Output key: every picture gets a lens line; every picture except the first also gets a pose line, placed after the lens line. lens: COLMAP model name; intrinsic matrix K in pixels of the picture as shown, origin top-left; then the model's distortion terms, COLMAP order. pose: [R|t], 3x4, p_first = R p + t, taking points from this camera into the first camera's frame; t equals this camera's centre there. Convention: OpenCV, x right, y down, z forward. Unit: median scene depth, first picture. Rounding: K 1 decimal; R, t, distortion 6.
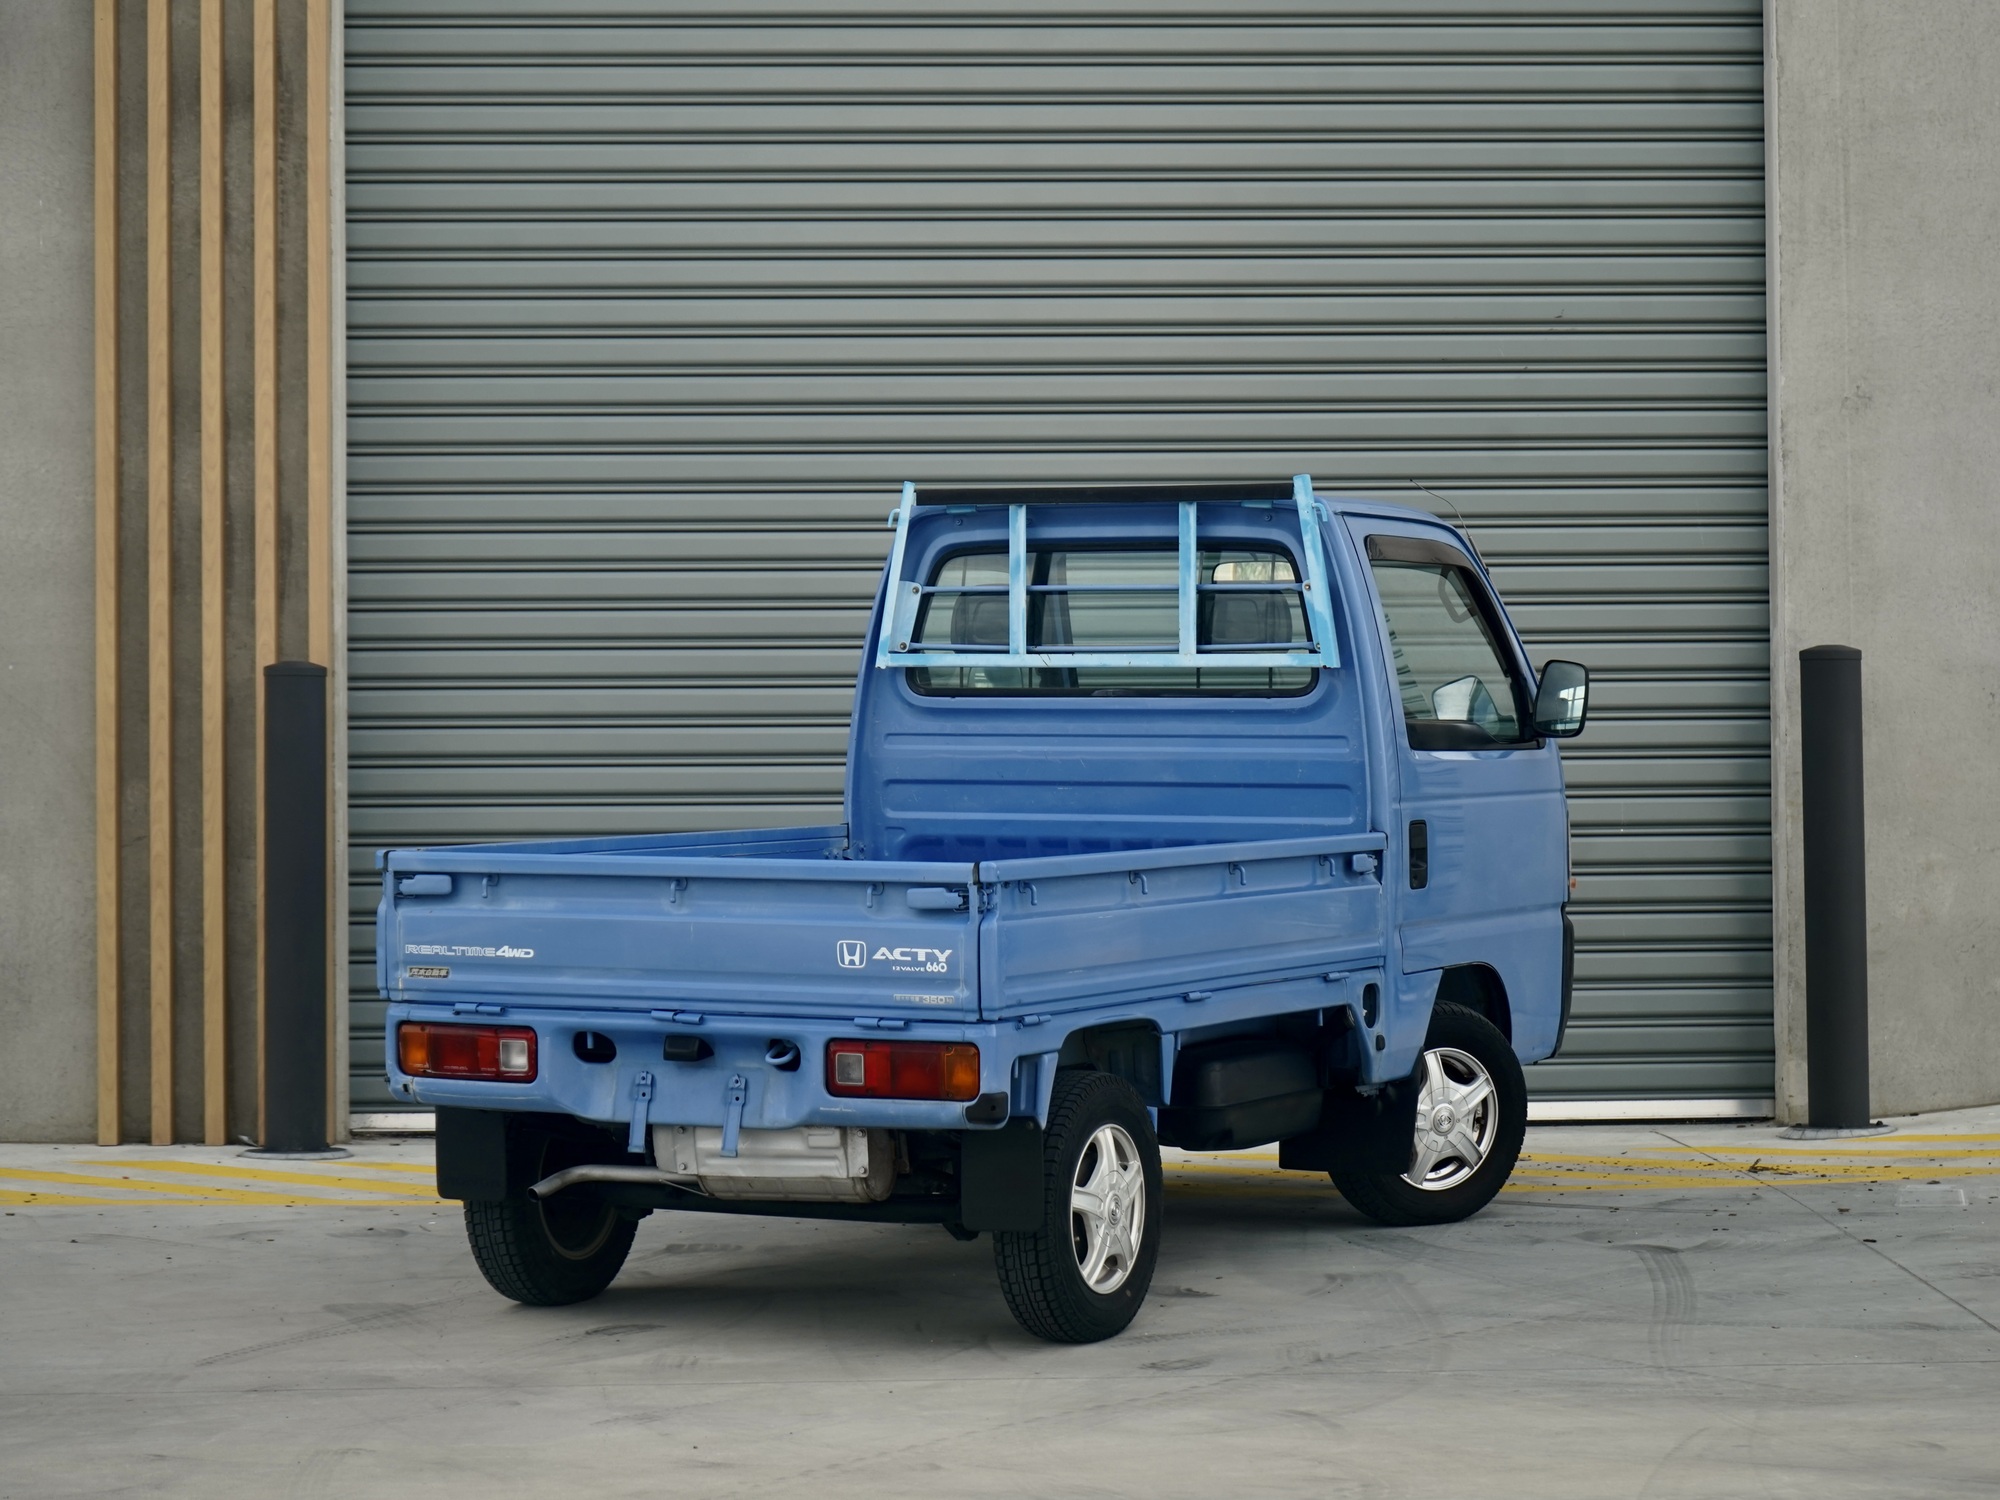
lens RADIAL K [[4207.6, 0, 1029.5], [0, 4207.6, 727.6], [0, 0, 1]] dist [-0.030881, 0.222195]
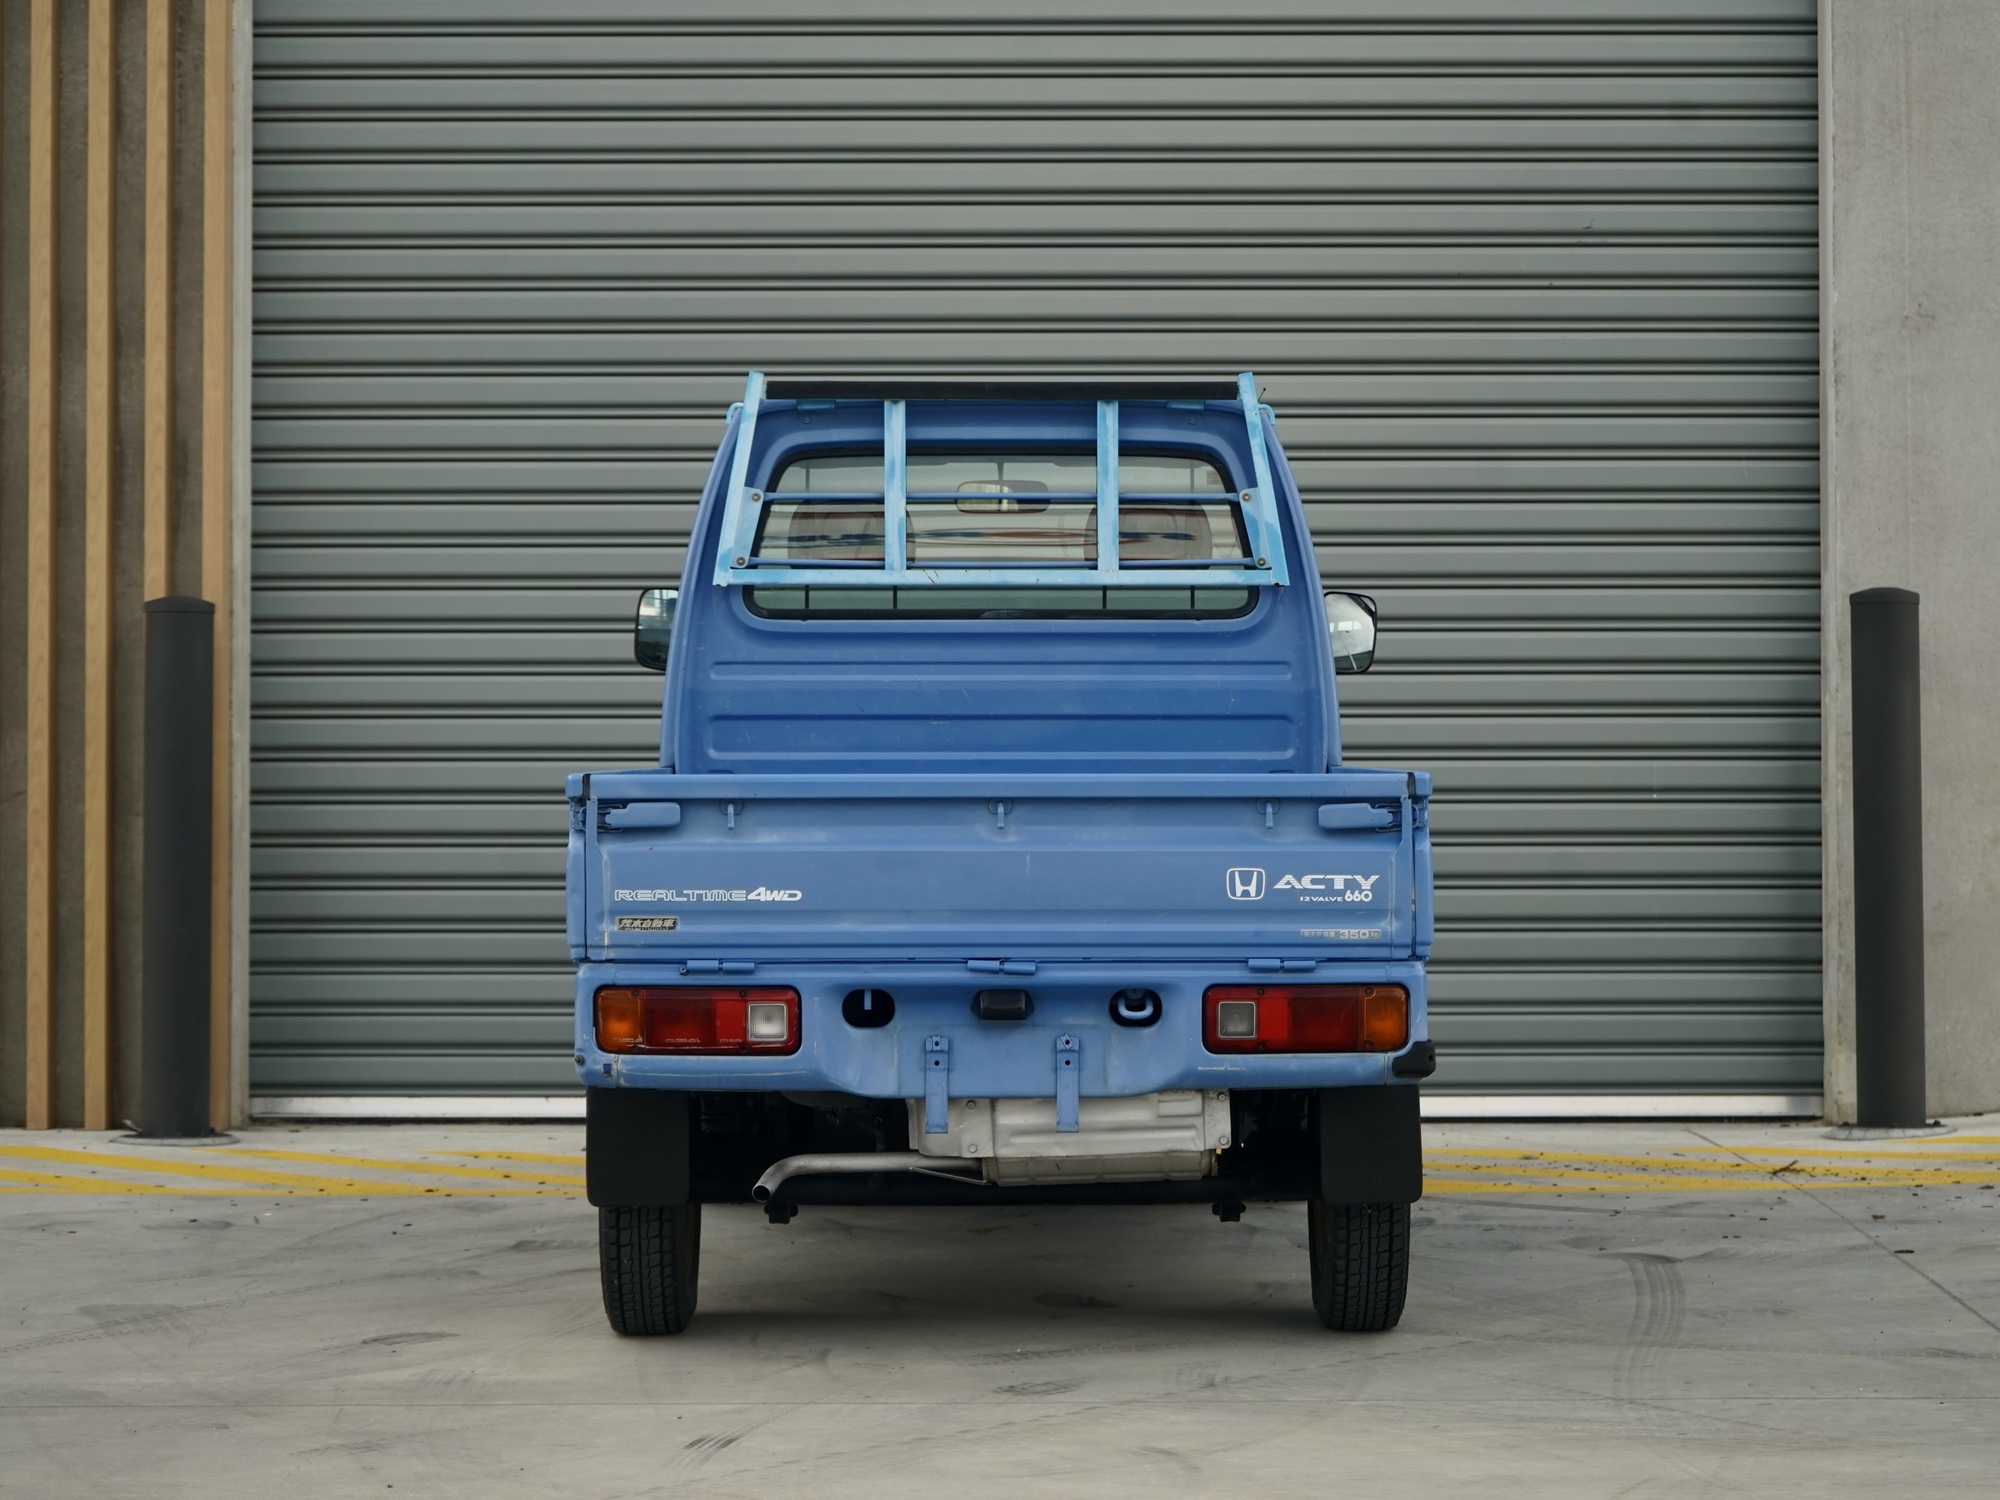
lens RADIAL K [[4125.2, 0, 1003.5], [0, 4125.2, 727.9], [0, 0, 1]] dist [0.021372, -0.223428]
pose [[0.999257, 0.005872, -0.038084, 0.036028], [-0.006061, 0.999970, -0.004825, 0.015248], [0.038055, 0.005052, 0.999263, 0.112768]]
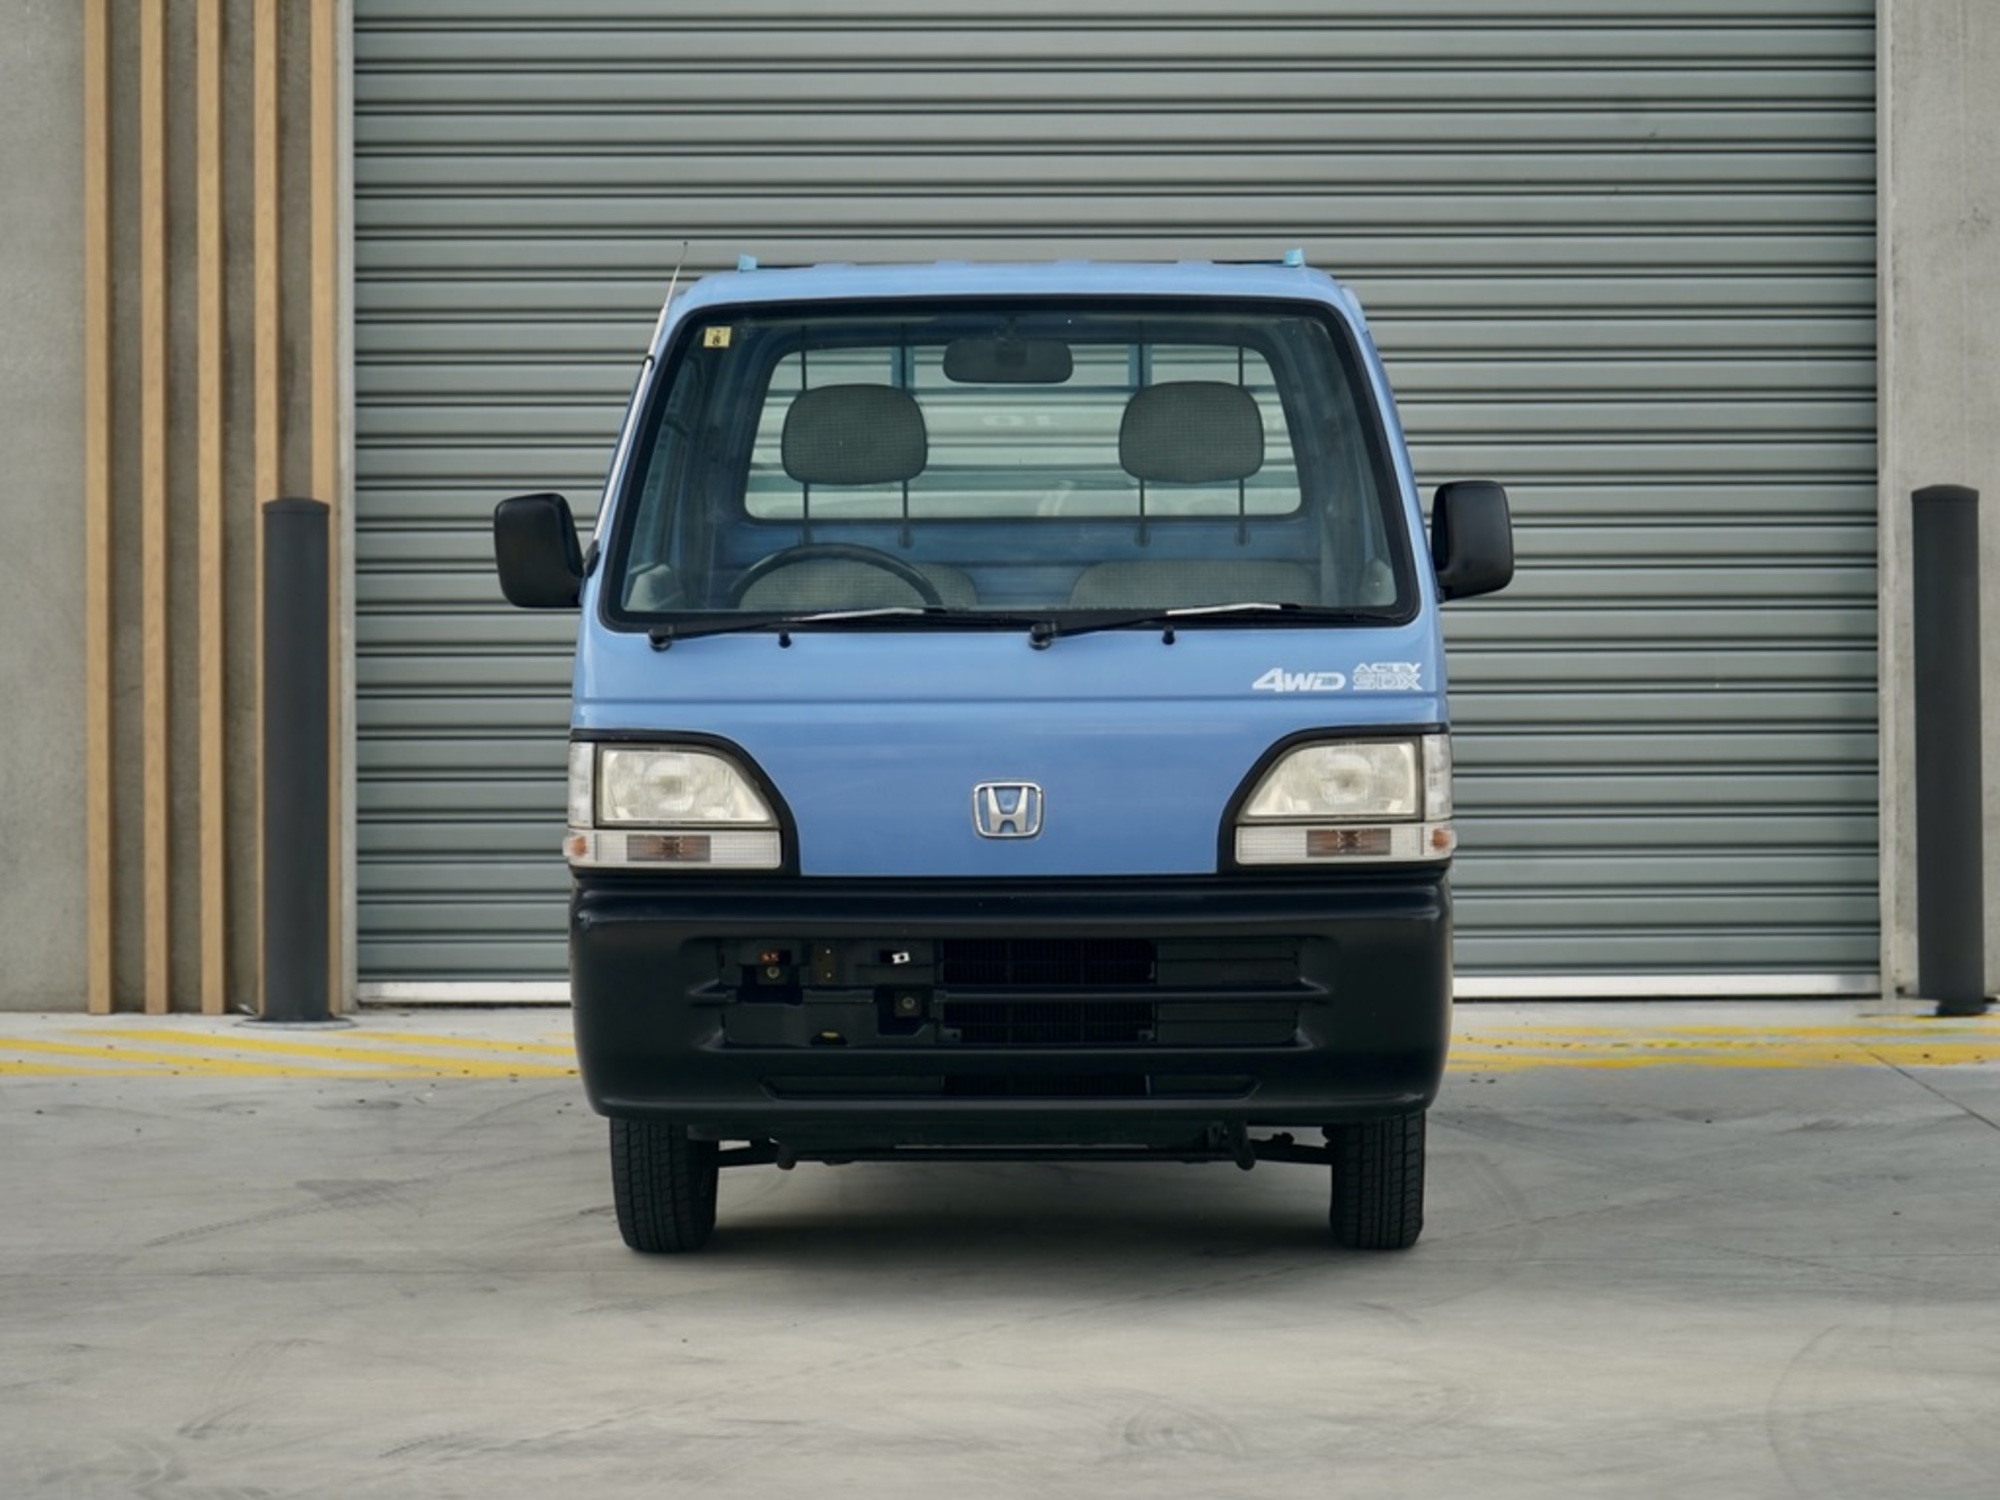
lens RADIAL K [[4205.7, 0, 1006.3], [0, 4205.7, 700.5], [0, 0, 1]] dist [-0.028475, 0.316540]
pose [[0.999767, 0.003500, -0.021303, 0.003238], [-0.003101, 0.999819, 0.018766, 0.010904], [0.021365, -0.018695, 0.999597, 0.065927]]
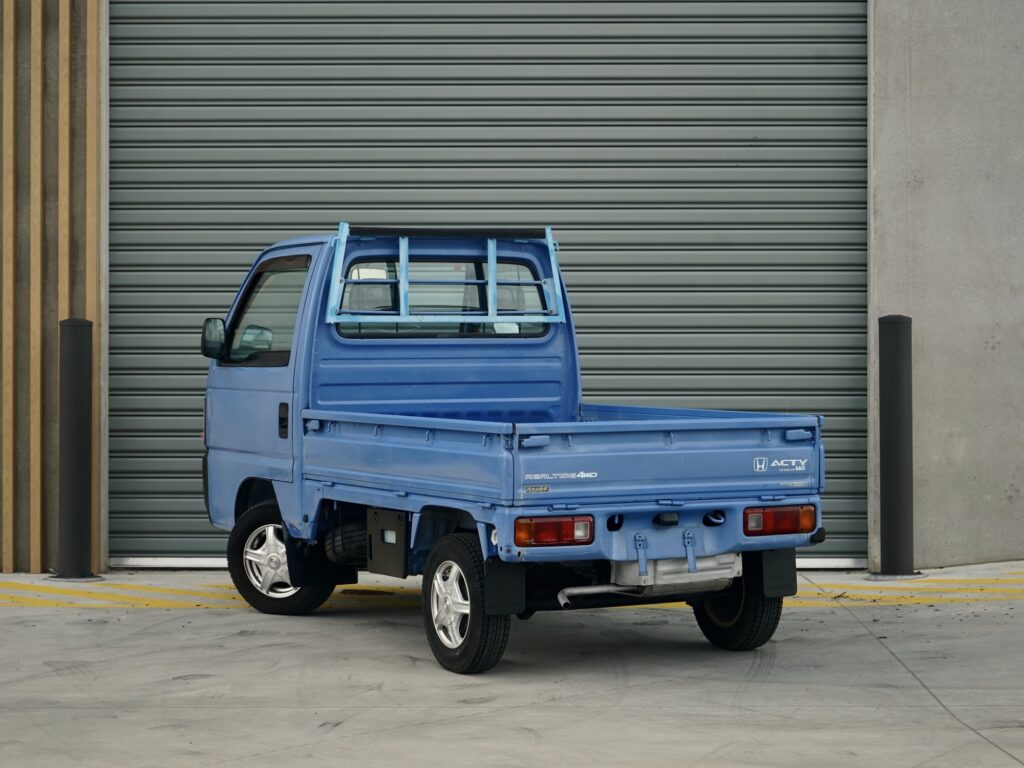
lens RADIAL K [[2217.0, 0, 463.7], [0, 2217.0, 378.1], [0, 0, 1]] dist [-0.026949, 0.081699]
pose [[0.998767, 0.007755, -0.049027, 0.047253], [-0.007165, 0.999900, 0.012201, -0.002256], [0.049117, -0.011835, 0.998723, 0.012063]]
